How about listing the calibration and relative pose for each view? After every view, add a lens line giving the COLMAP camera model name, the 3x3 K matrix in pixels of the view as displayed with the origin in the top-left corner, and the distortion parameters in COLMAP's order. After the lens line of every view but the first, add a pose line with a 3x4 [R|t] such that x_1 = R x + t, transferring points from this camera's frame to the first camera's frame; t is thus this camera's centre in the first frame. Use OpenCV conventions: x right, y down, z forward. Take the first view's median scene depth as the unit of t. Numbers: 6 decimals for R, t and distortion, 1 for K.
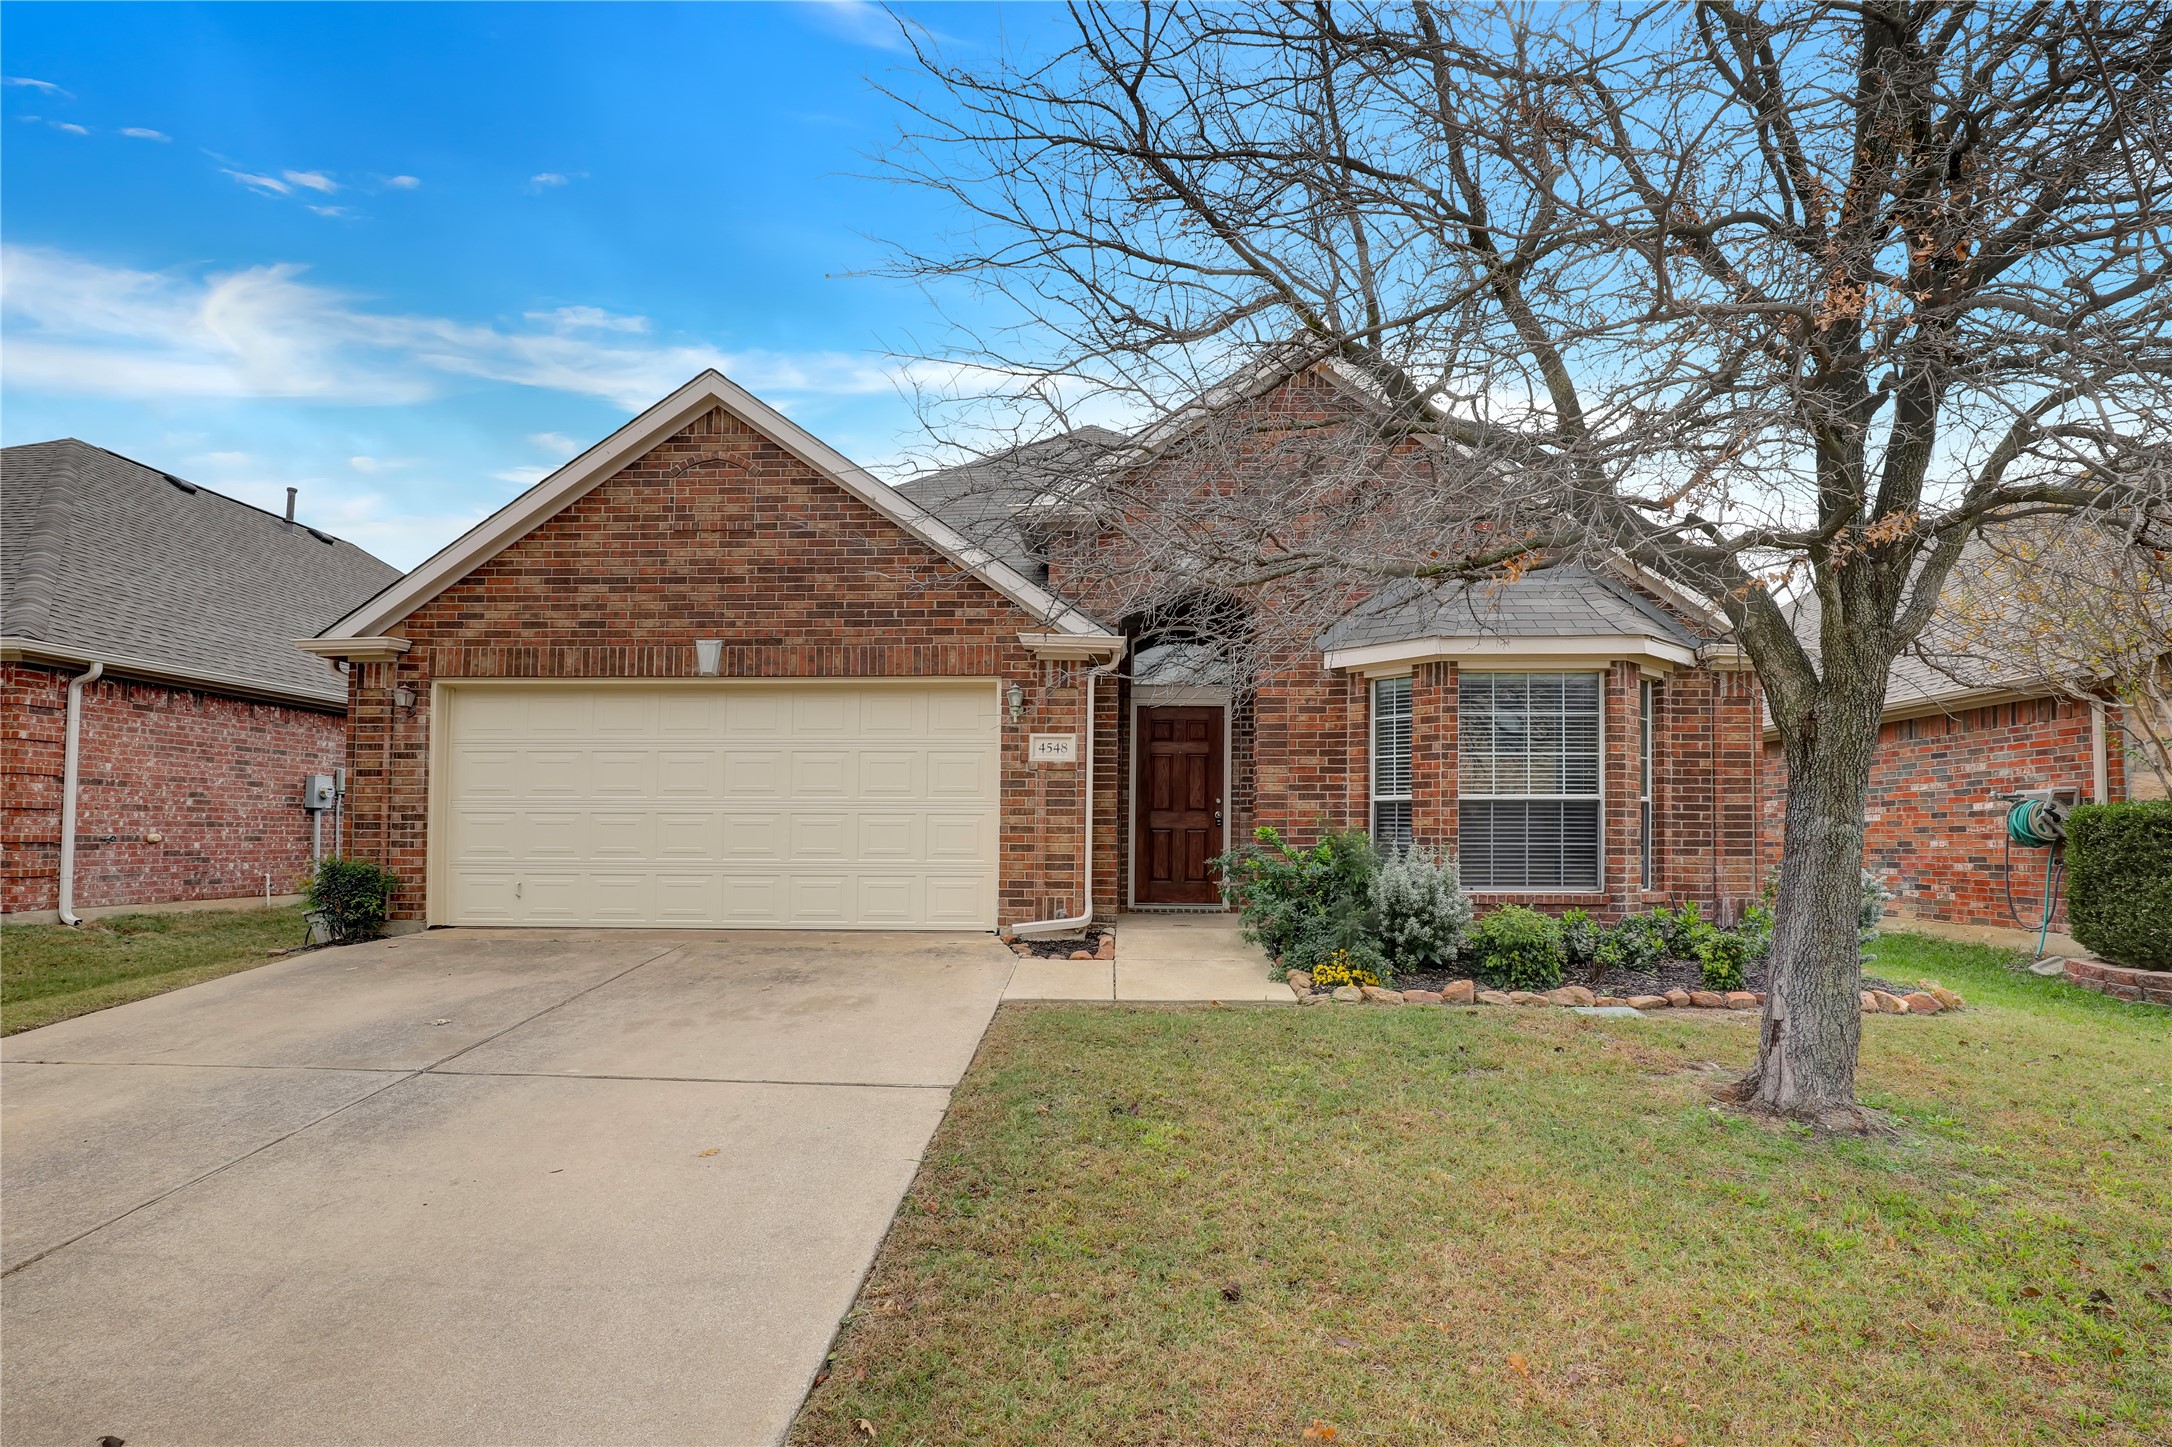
lens RADIAL K [[1198.1, 0, 1086.0], [0, 1198.1, 723.5], [0, 0, 1]] dist [-0.019296, 0.000843]
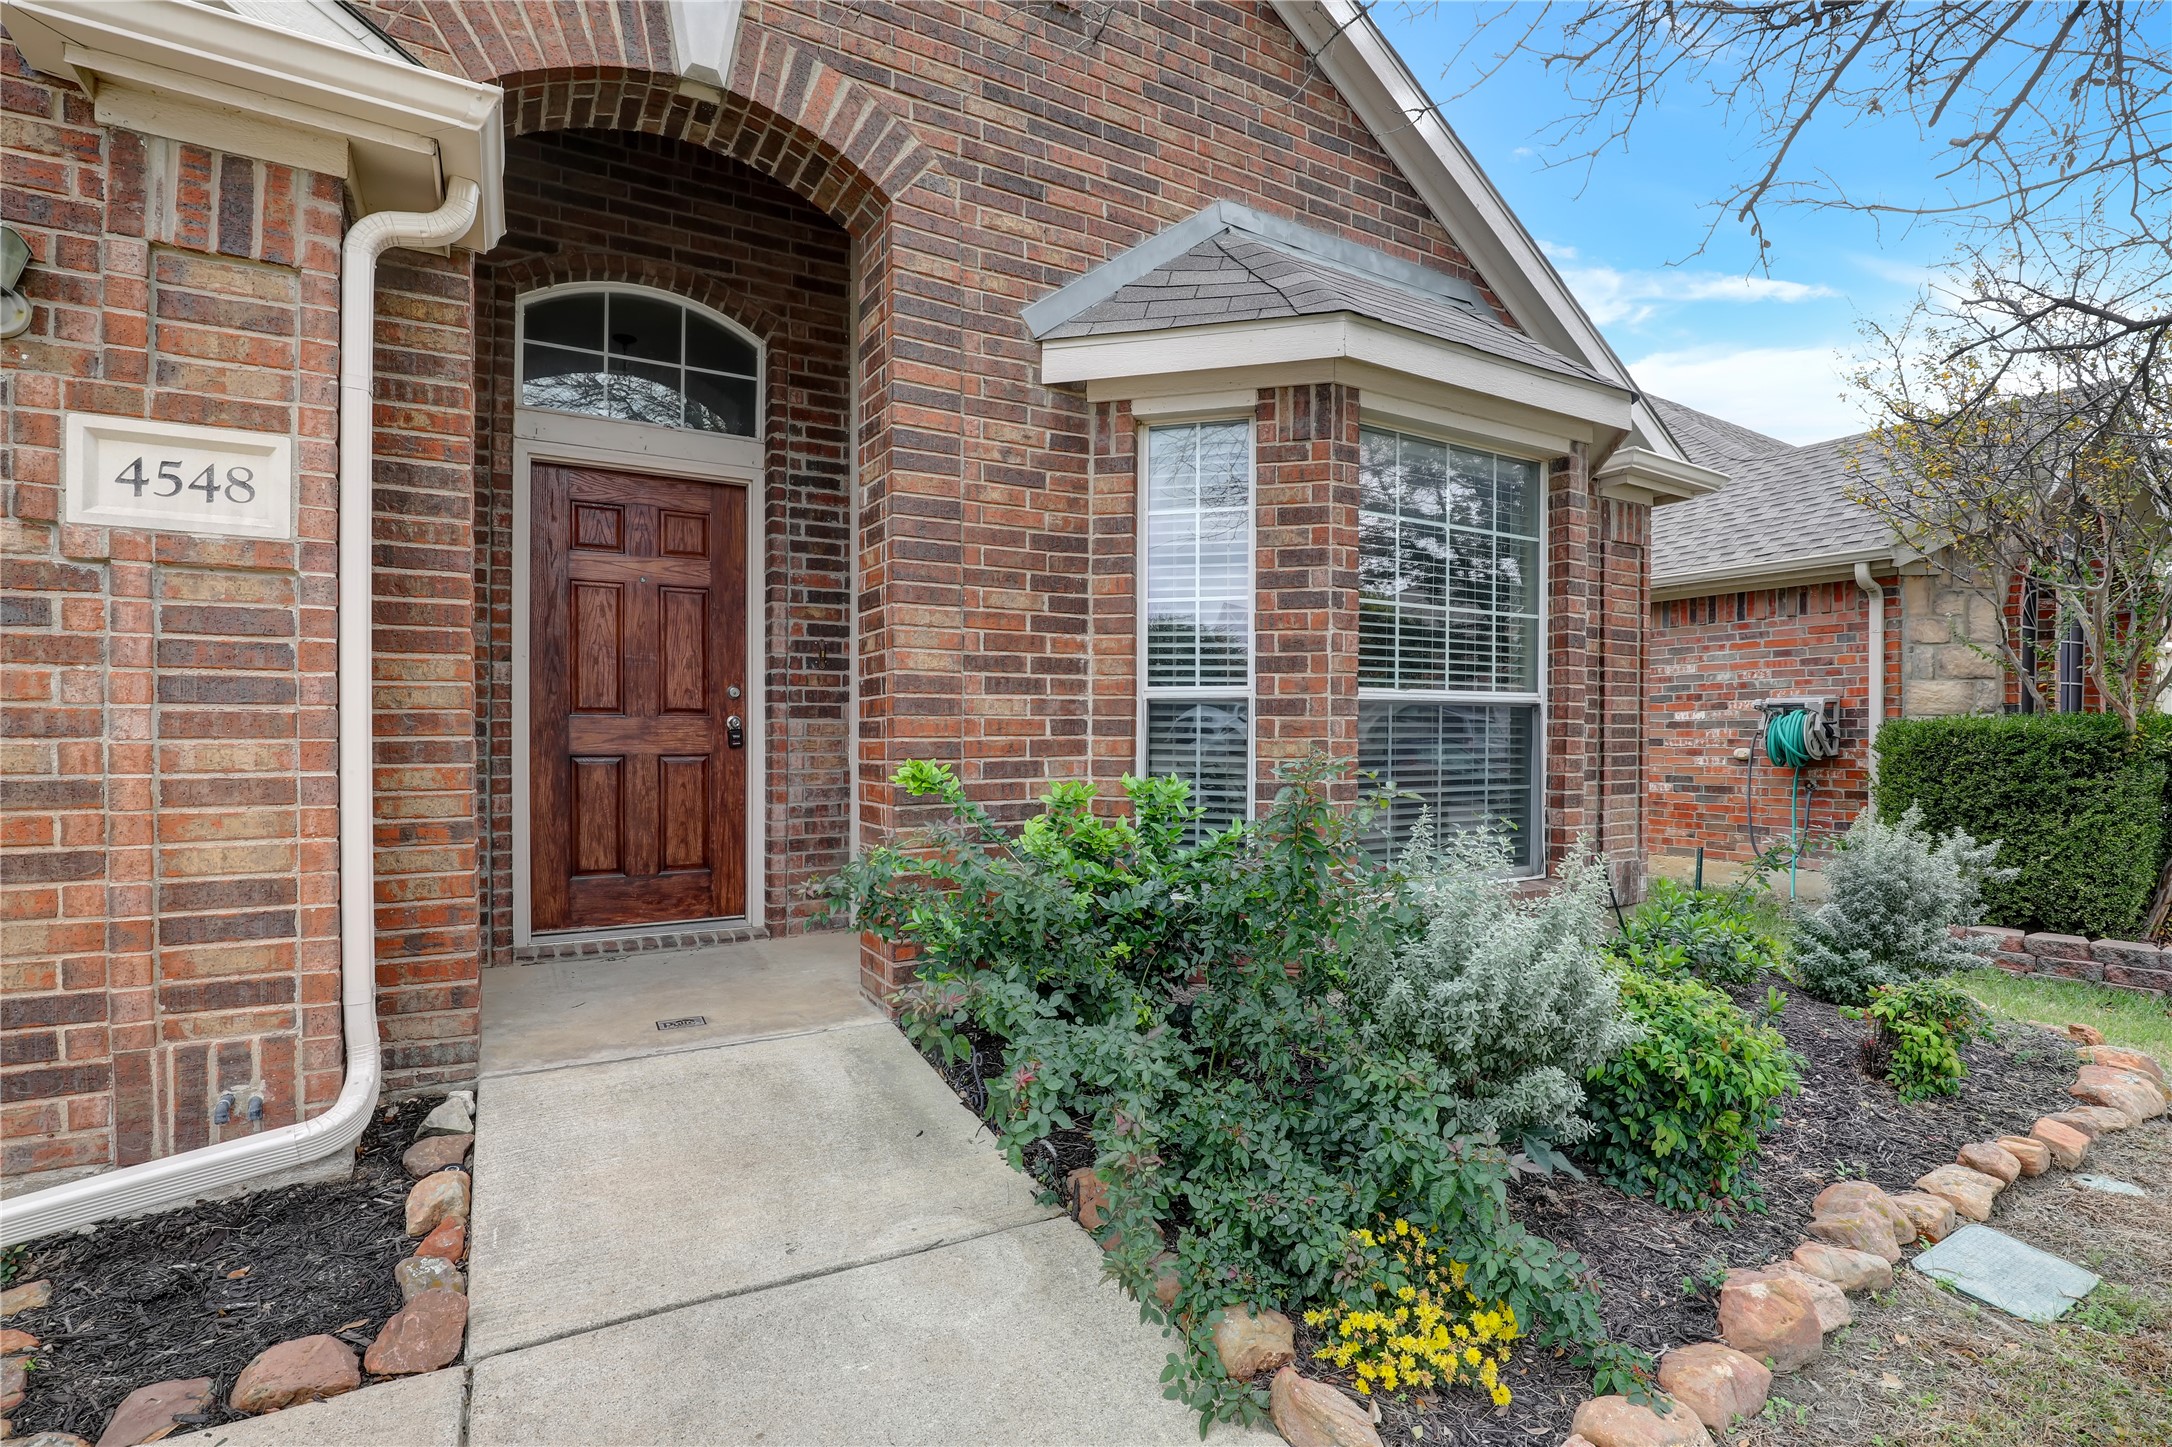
lens RADIAL K [[985.7, 0, 1084.7], [0, 985.7, 762.5], [0, 0, 1]] dist [-0.026099, 0.000974]
pose [[0.840693, -0.021221, 0.541097, 0.022295], [-0.050547, 0.991794, 0.117431, 0.045895], [-0.539148, -0.126074, 0.832721, 0.695711]]
